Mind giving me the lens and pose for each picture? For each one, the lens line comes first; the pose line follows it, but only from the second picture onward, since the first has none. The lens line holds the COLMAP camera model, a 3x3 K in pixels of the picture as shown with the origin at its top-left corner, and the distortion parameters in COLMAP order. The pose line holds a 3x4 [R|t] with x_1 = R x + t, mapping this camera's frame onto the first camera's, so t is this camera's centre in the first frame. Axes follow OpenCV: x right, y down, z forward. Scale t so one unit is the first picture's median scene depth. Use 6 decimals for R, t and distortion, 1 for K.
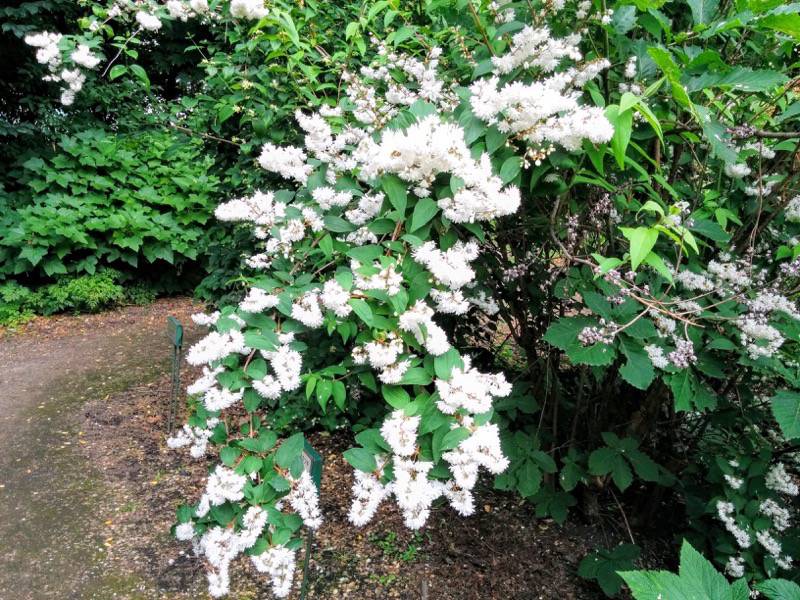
lens RADIAL K [[698.0, 0, 402.6], [0, 698.0, 303.4], [0, 0, 1]] dist [0.007376, -0.001213]
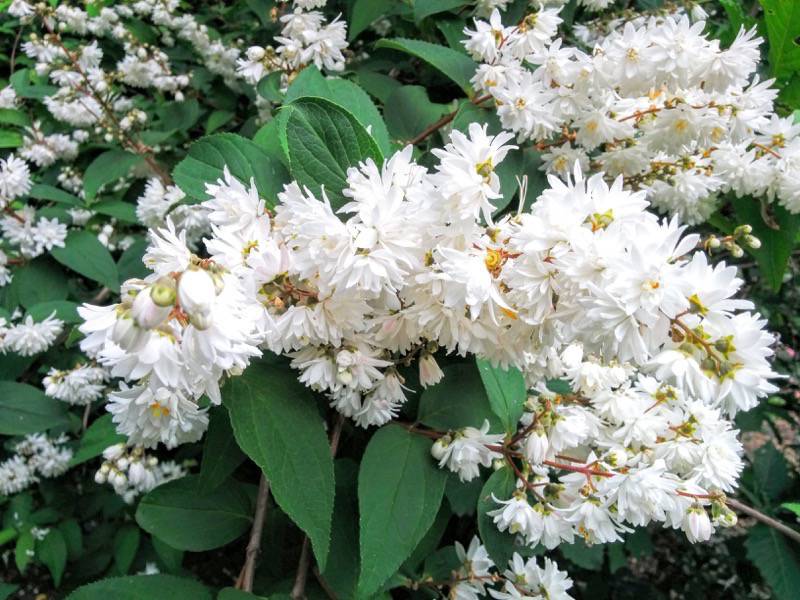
lens RADIAL K [[698.0, 0, 402.6], [0, 698.0, 303.4], [0, 0, 1]] dist [0.007376, -0.001213]
pose [[0.921355, -0.062327, 0.383693, -0.039425], [0.062225, 0.997981, 0.012693, -0.132623], [-0.383710, 0.012180, 0.923373, 0.489643]]
